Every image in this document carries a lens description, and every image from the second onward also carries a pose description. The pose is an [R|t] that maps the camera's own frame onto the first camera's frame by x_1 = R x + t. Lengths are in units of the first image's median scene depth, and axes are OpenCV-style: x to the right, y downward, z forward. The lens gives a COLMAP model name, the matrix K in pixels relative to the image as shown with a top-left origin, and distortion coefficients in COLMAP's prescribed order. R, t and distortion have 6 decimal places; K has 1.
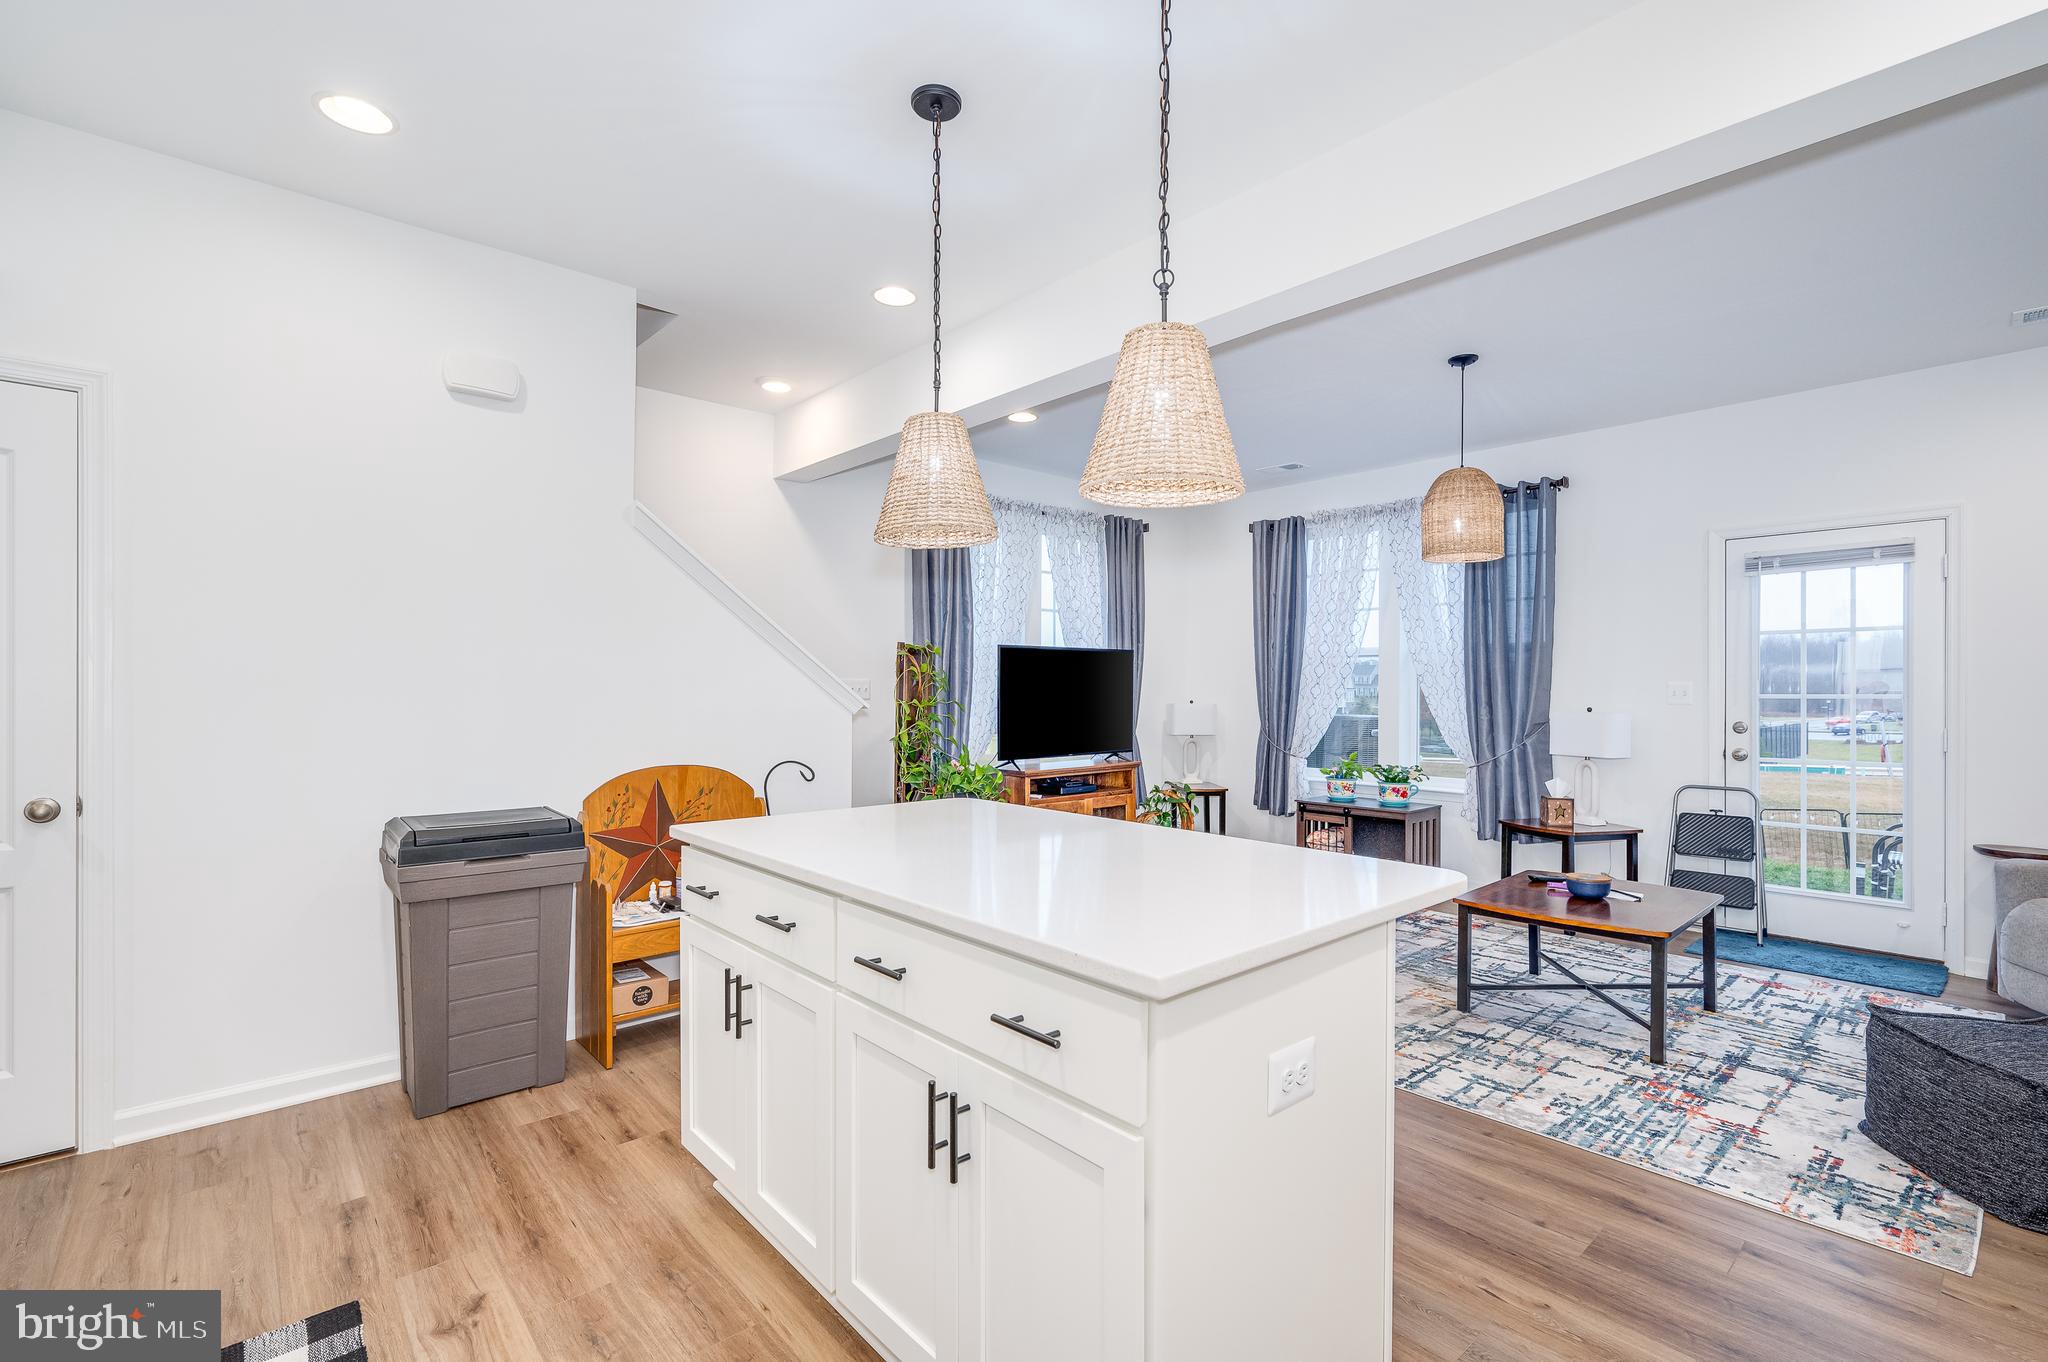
lens RADIAL K [[913.6, 0, 1025.5], [0, 913.6, 689.9], [0, 0, 1]] dist [-0.001447, 0.000451]
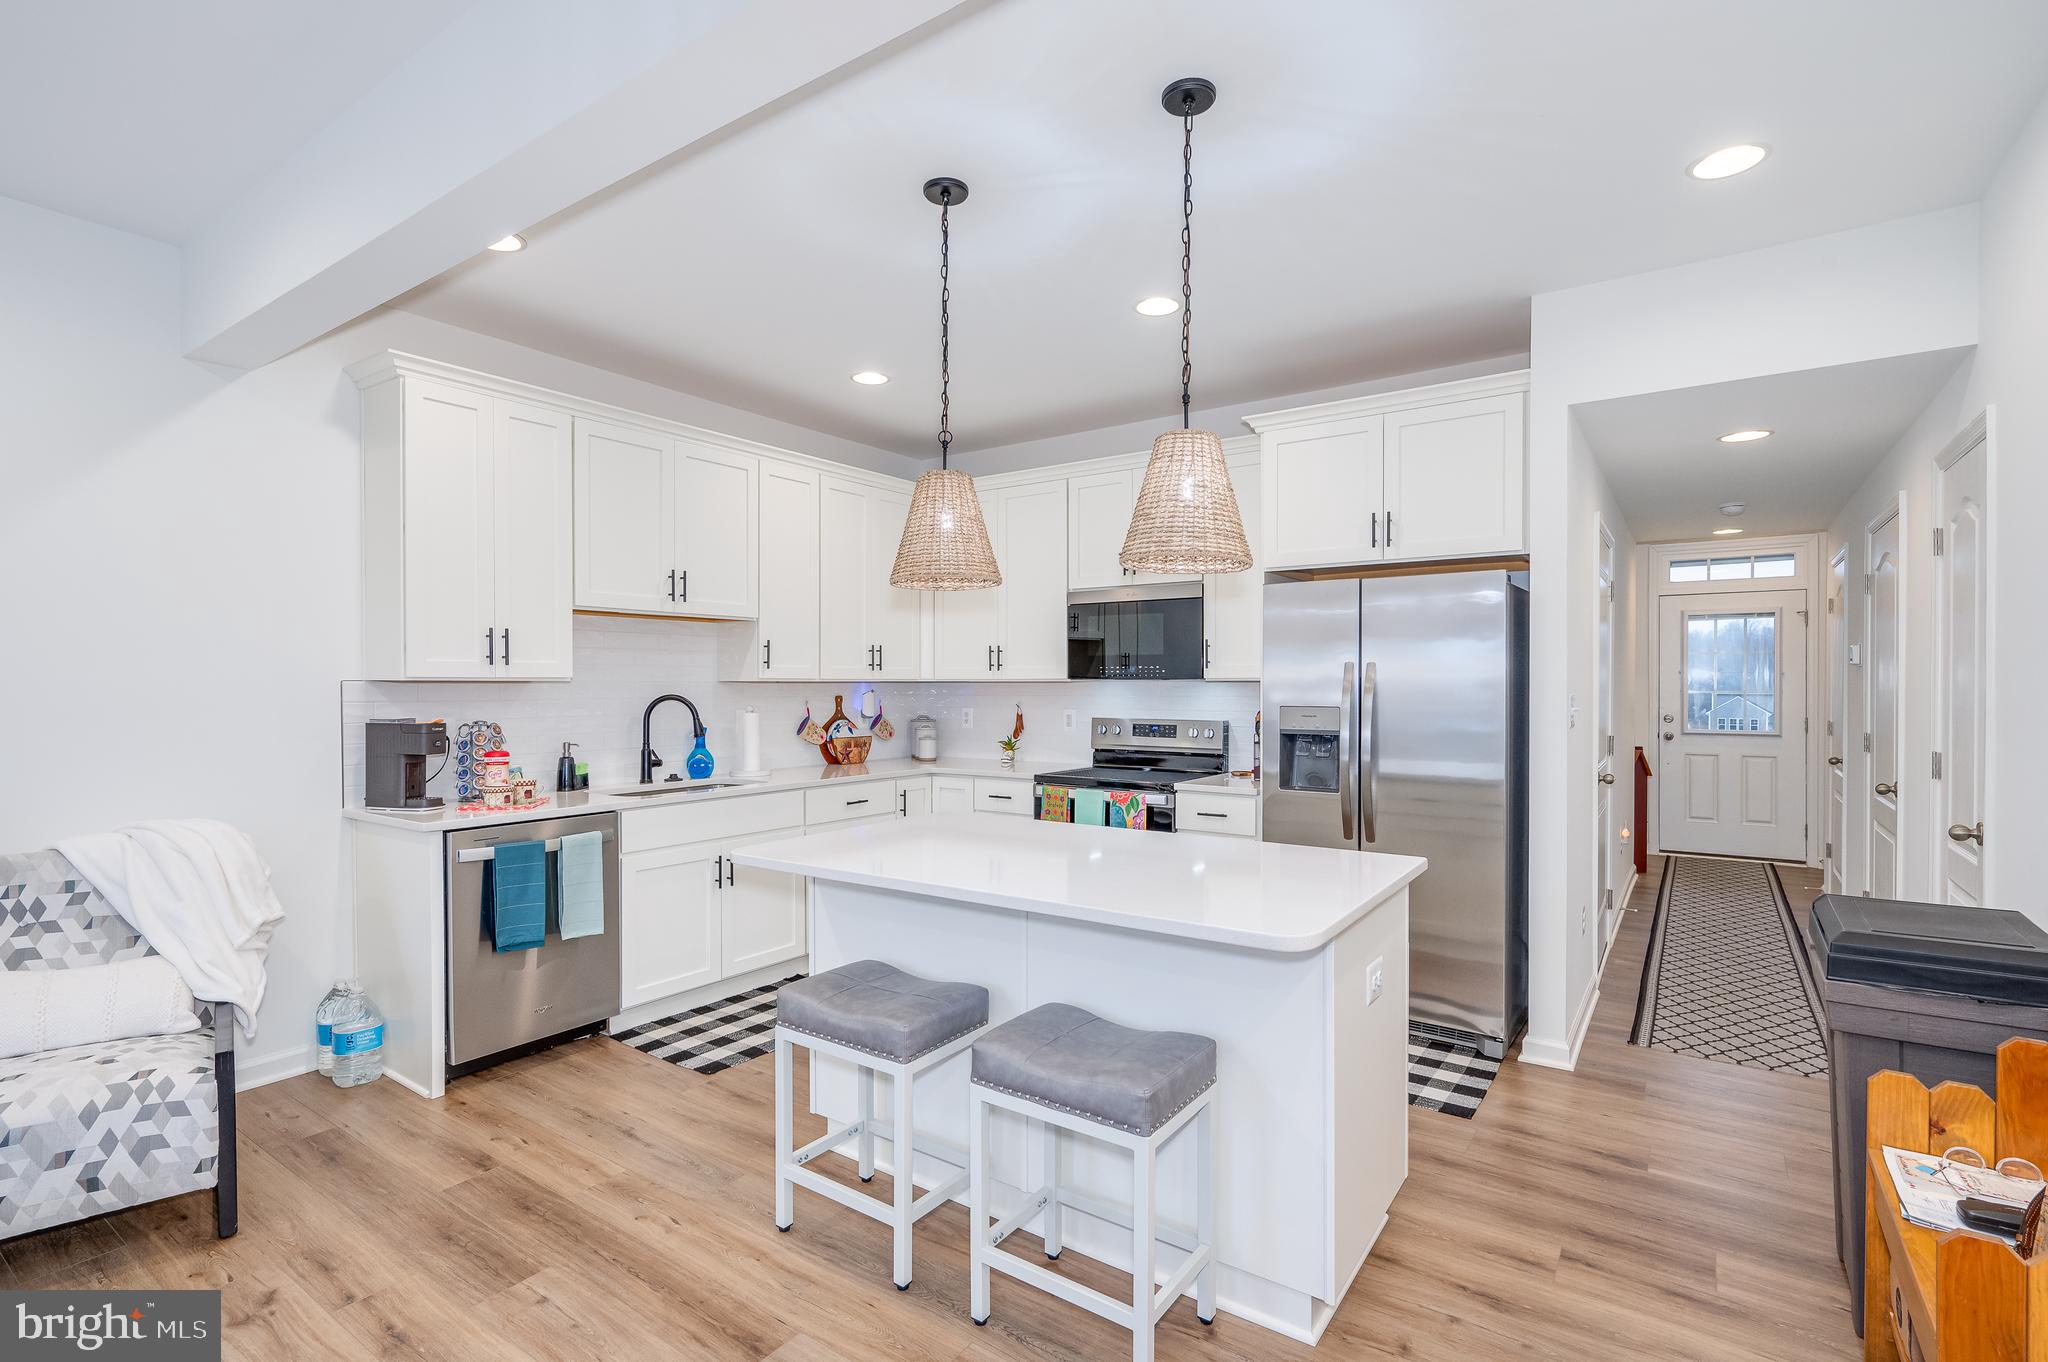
lens RADIAL K [[952.9, 0, 1028.7], [0, 952.9, 693.1], [0, 0, 1]] dist [-0.005457, 0.000666]
pose [[-0.971083, -0.000738, -0.238742, 0.159046], [-0.004350, 0.999884, 0.014600, -0.025953], [0.238703, 0.015217, -0.970973, 1.043483]]
